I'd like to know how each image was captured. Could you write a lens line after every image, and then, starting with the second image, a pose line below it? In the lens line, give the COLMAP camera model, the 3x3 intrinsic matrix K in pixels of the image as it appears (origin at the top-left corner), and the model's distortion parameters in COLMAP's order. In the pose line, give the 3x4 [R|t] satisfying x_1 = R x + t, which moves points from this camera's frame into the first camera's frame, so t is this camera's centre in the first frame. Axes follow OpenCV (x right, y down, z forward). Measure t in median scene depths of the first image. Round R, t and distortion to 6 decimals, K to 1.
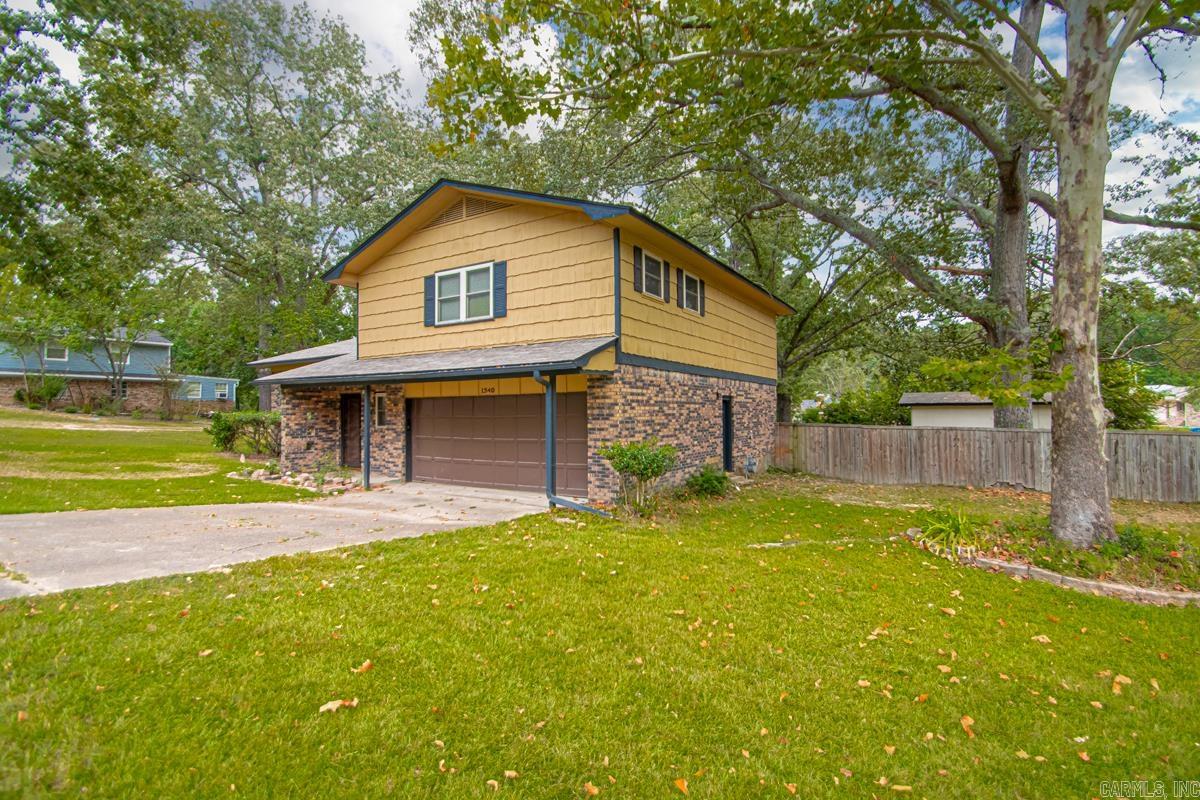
lens RADIAL K [[565.7, 0, 600.9], [0, 565.7, 402.8], [0, 0, 1]] dist [0.004842, 0.000033]
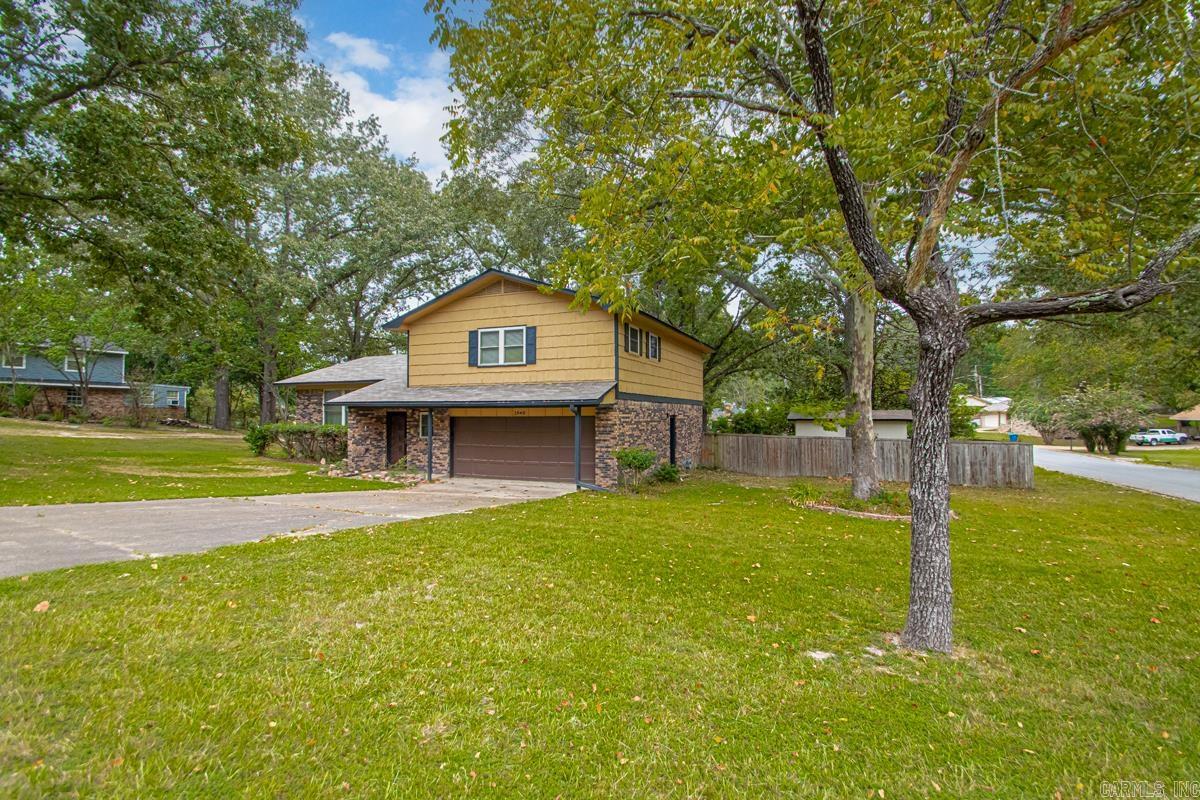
lens RADIAL K [[565.7, 0, 600.4], [0, 565.7, 405.4], [0, 0, 1]] dist [0.004842, 0.000033]
pose [[0.988354, 0.008311, 0.151948, -0.202836], [-0.008069, 0.999965, -0.002211, -0.037252], [-0.151961, 0.000959, 0.988386, -0.444468]]
